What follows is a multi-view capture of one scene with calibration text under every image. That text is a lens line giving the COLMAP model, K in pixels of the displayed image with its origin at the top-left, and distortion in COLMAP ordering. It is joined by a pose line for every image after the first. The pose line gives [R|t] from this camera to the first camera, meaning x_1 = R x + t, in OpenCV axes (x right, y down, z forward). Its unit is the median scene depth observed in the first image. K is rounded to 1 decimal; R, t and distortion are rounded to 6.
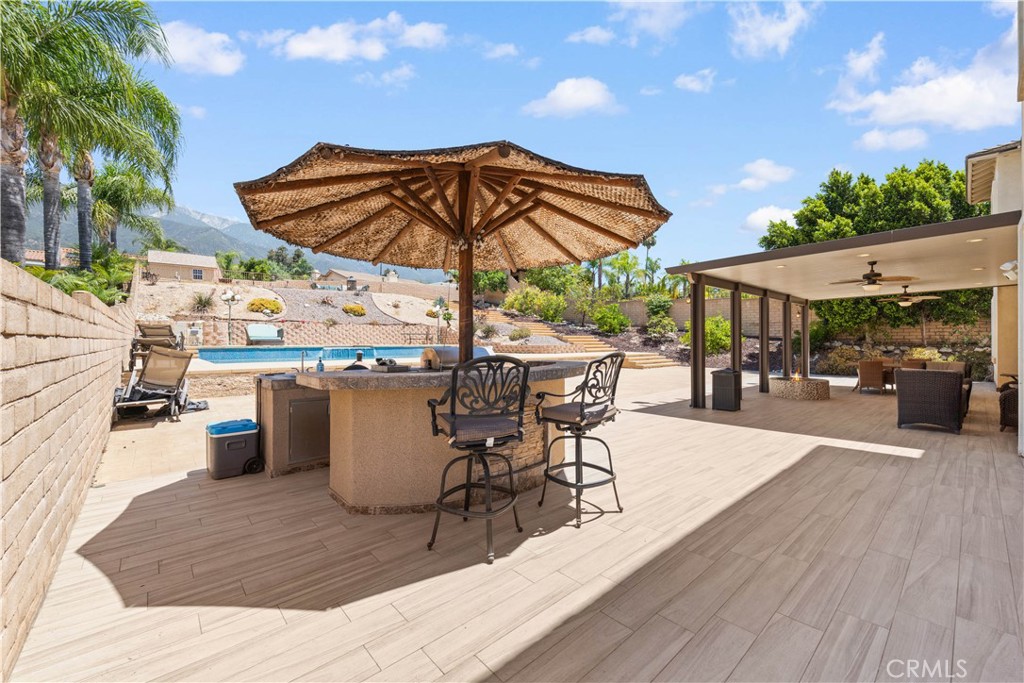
lens RADIAL K [[402.8, 0, 517.6], [0, 402.8, 327.8], [0, 0, 1]] dist [0.002154, 0.000066]
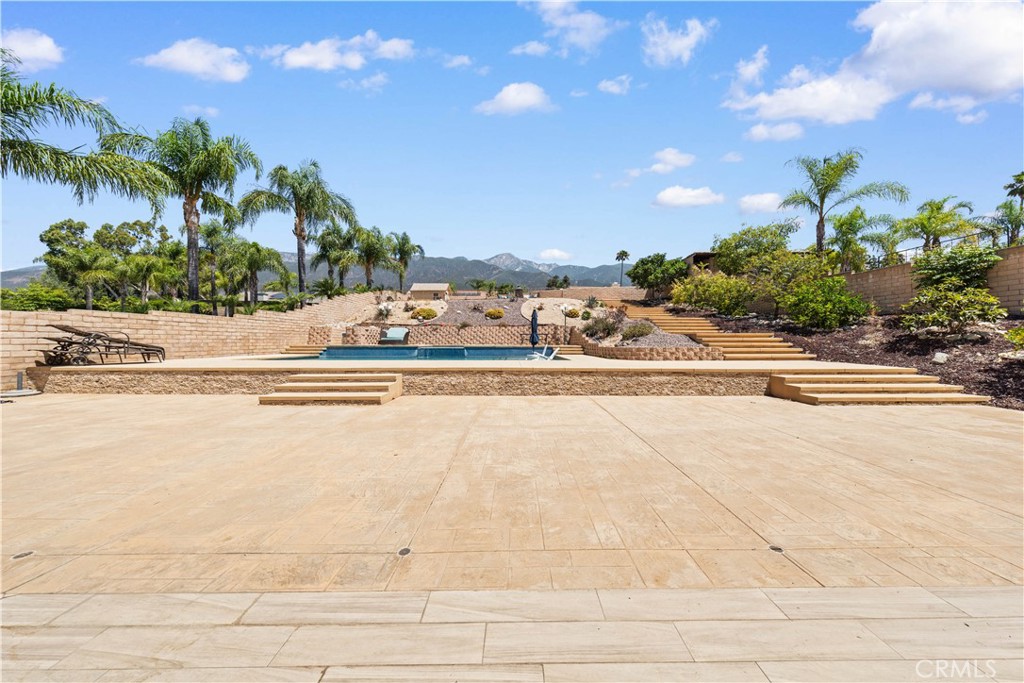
lens RADIAL K [[309.7, 0, 520.4], [0, 309.7, 344.1], [0, 0, 1]] dist [0.000816, -0.000058]
pose [[0.750051, 0.005811, -0.661354, 0.235985], [0.020175, 0.999295, 0.031661, 0.015805], [0.661072, -0.037090, 0.749405, 0.439149]]
